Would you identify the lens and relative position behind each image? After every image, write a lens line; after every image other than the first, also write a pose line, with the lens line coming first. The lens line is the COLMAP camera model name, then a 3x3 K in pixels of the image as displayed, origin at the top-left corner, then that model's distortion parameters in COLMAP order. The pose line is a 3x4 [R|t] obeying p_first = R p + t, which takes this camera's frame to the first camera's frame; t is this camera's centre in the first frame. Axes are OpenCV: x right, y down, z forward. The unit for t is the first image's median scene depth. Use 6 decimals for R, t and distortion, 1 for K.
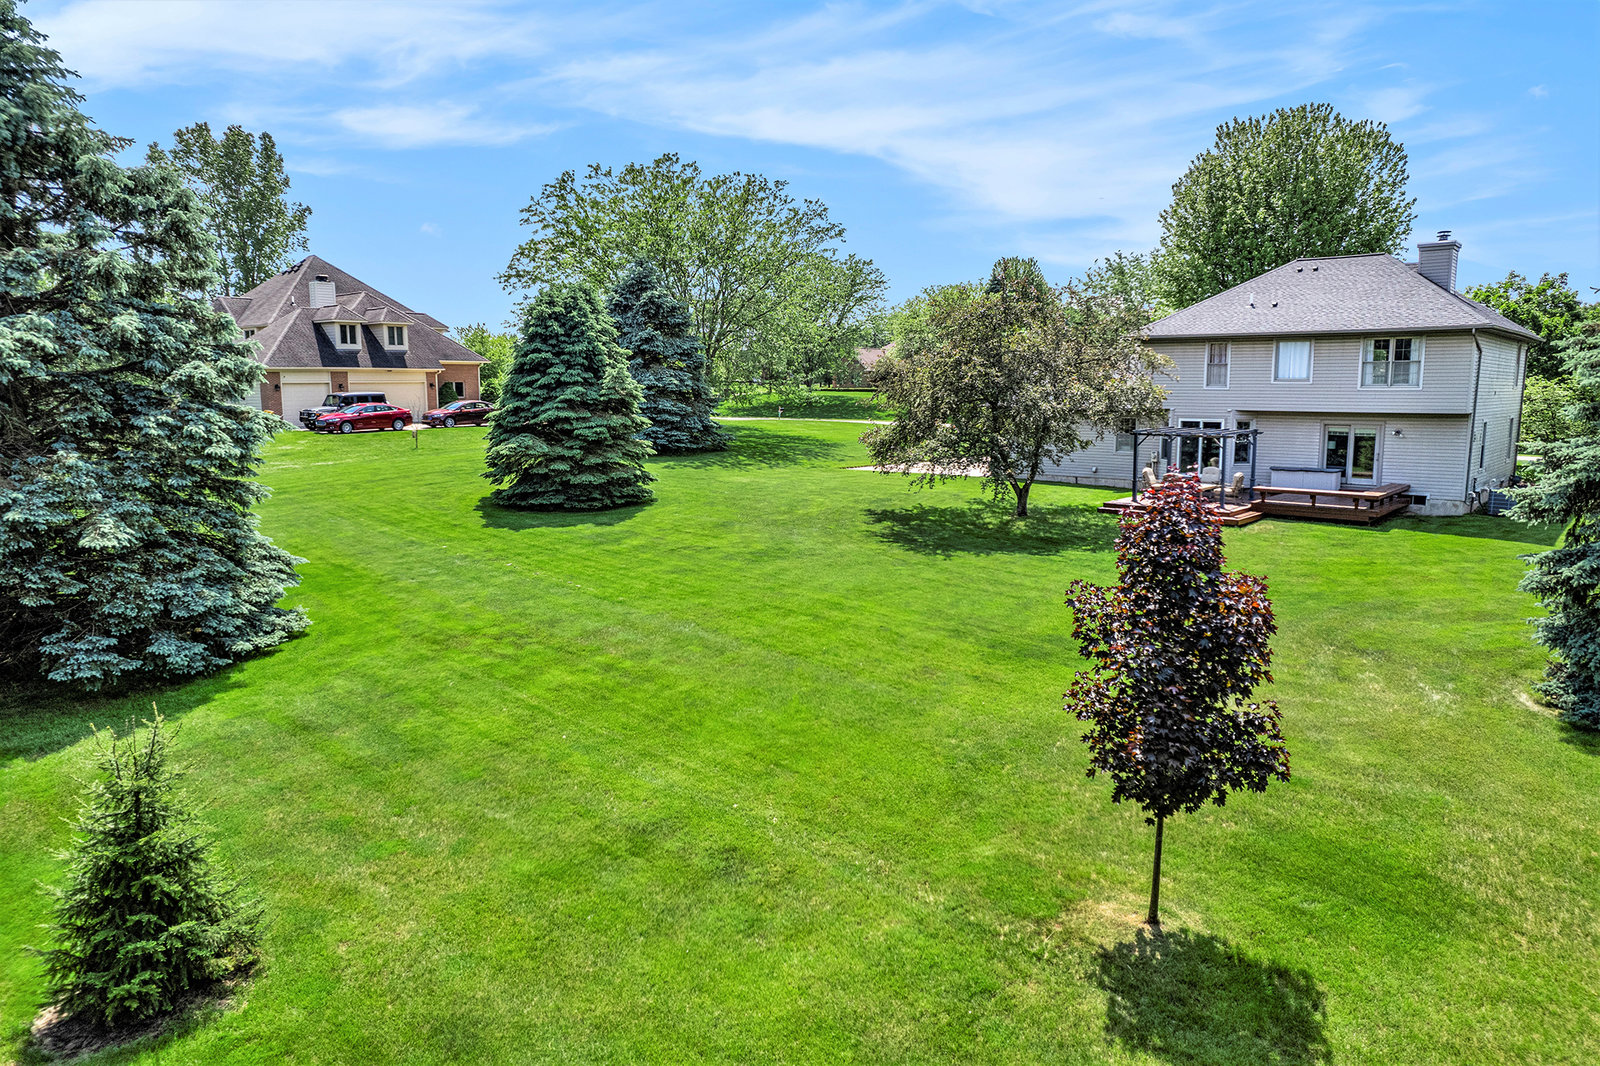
lens RADIAL K [[997.8, 0, 804.8], [0, 997.8, 535.9], [0, 0, 1]] dist [-0.067785, 0.060283]
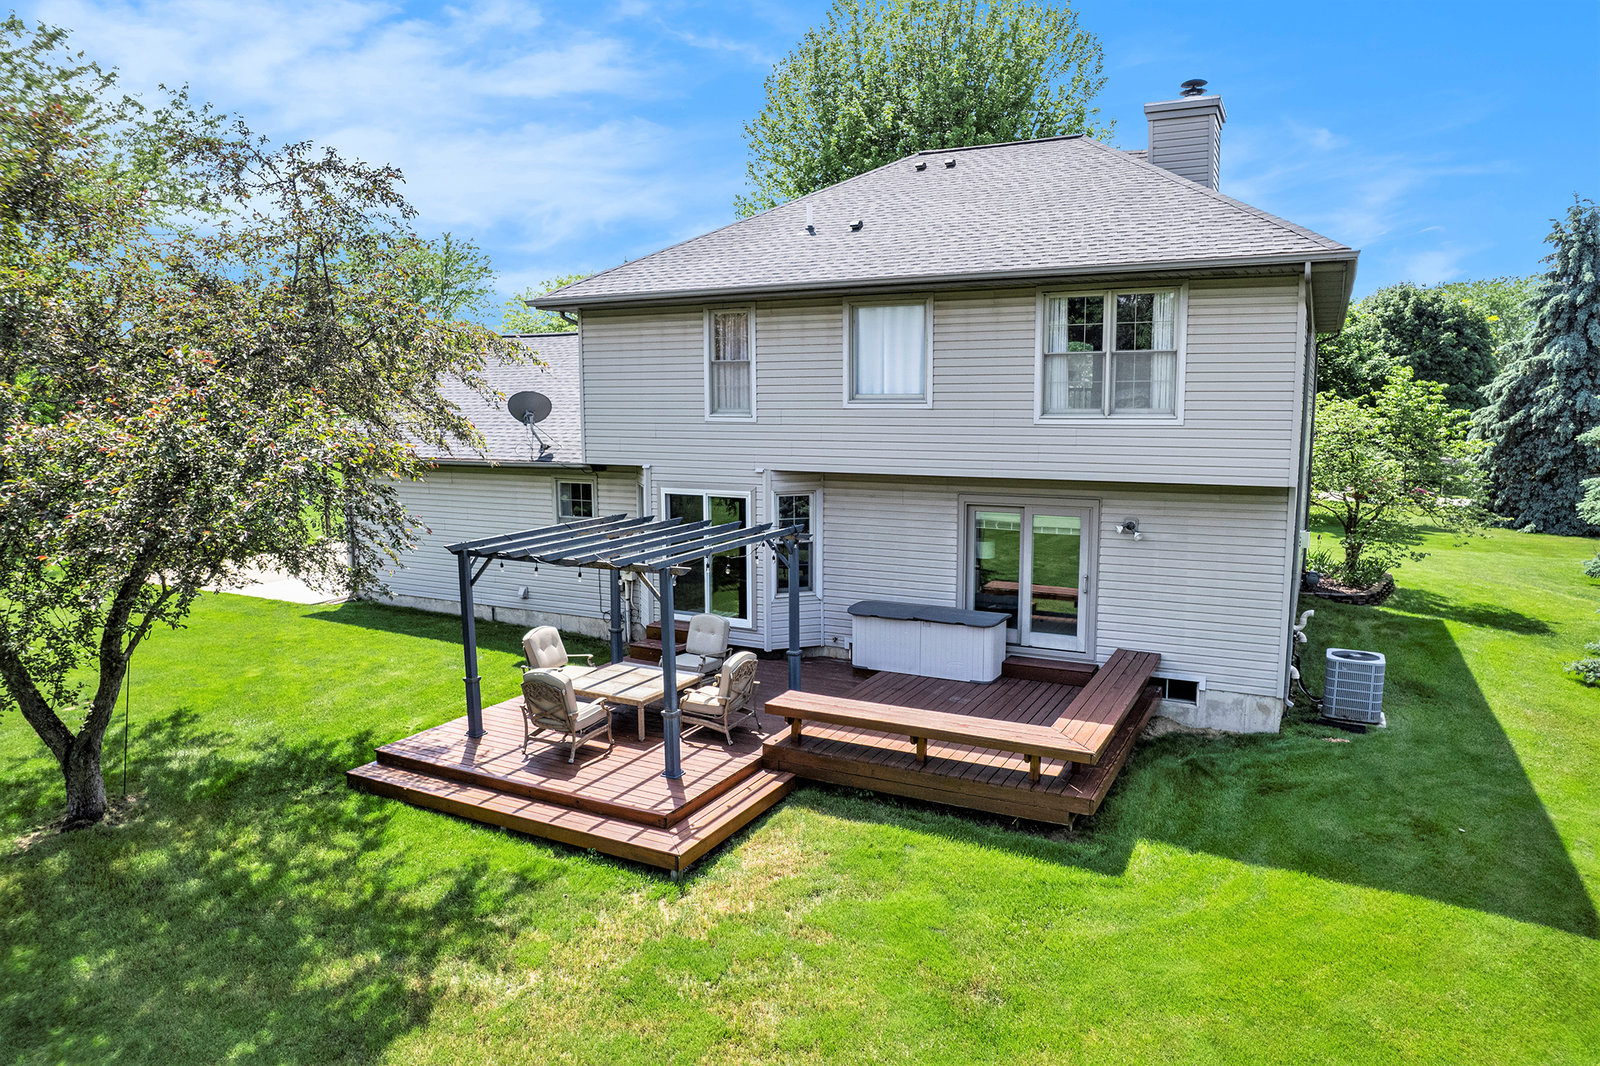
lens RADIAL K [[997.8, 0, 804.8], [0, 997.8, 535.9], [0, 0, 1]] dist [-0.067785, 0.060283]
pose [[0.967783, -0.032716, 0.249653, 0.369859], [0.036551, 0.999274, -0.010740, -0.102104], [-0.249120, 0.019519, 0.968276, 0.632548]]
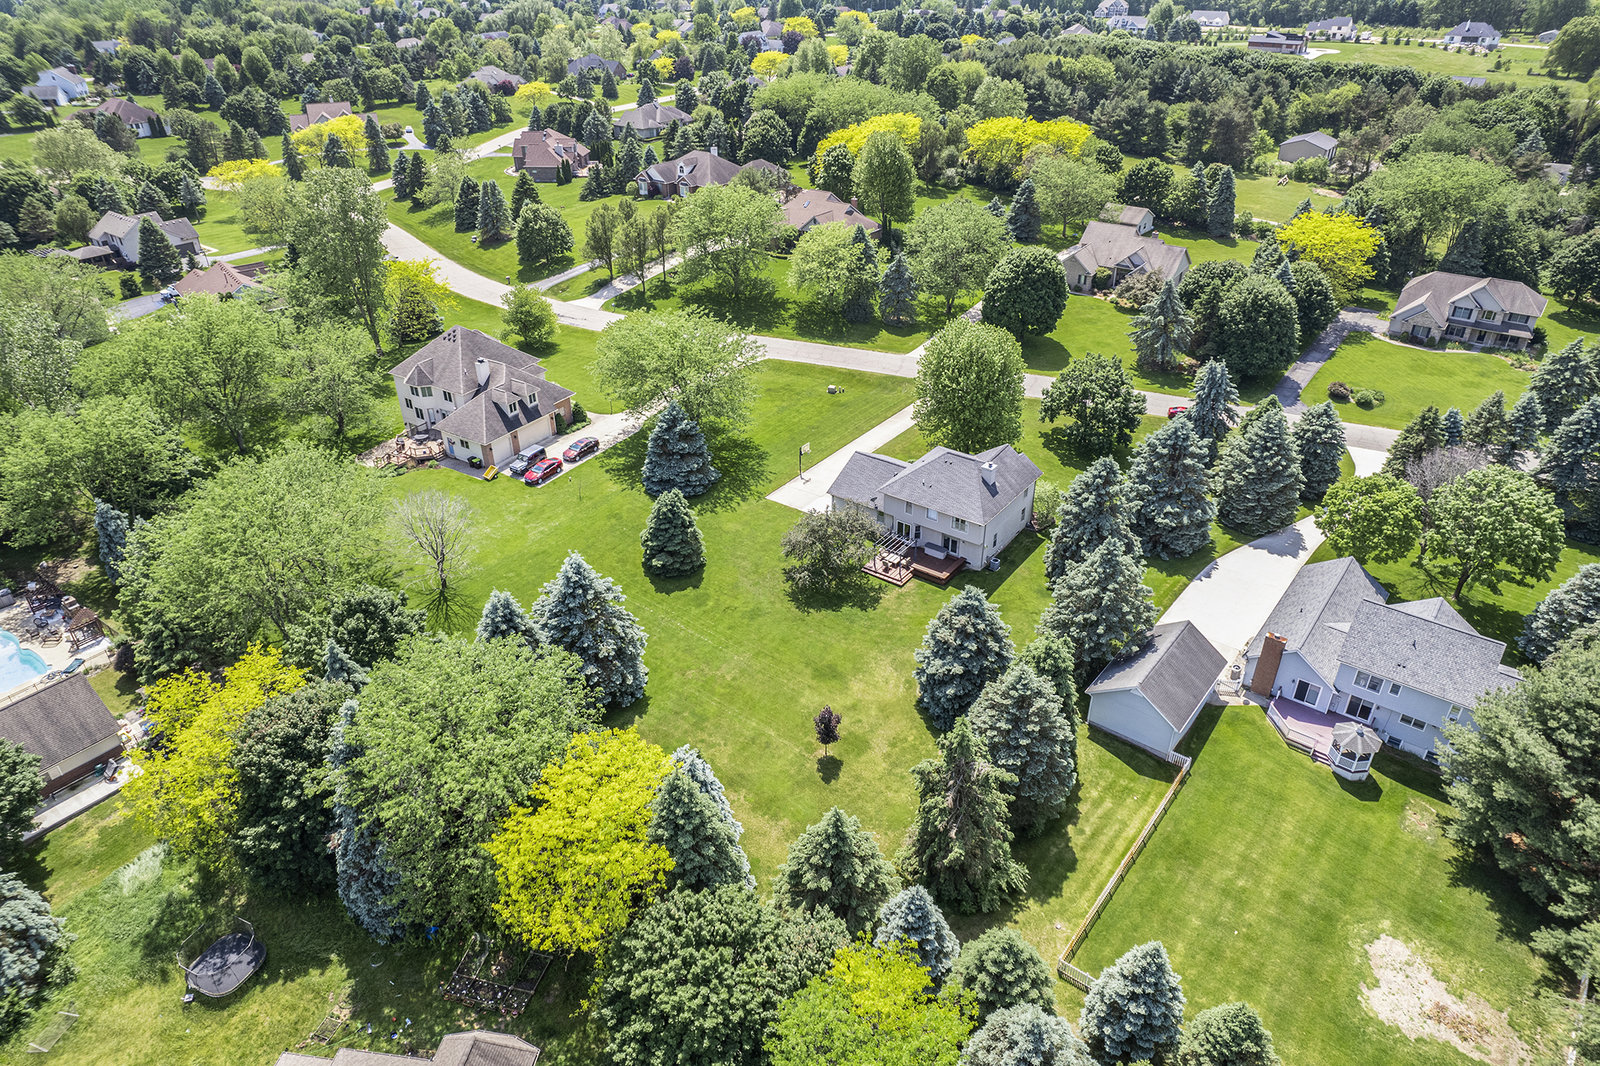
lens RADIAL K [[997.8, 0, 804.8], [0, 997.8, 535.9], [0, 0, 1]] dist [-0.067785, 0.060283]
pose [[0.995393, -0.058527, 0.075950, -0.096961], [0.023428, 0.916546, 0.399243, -1.331441], [-0.092978, -0.395624, 0.913694, -1.690331]]
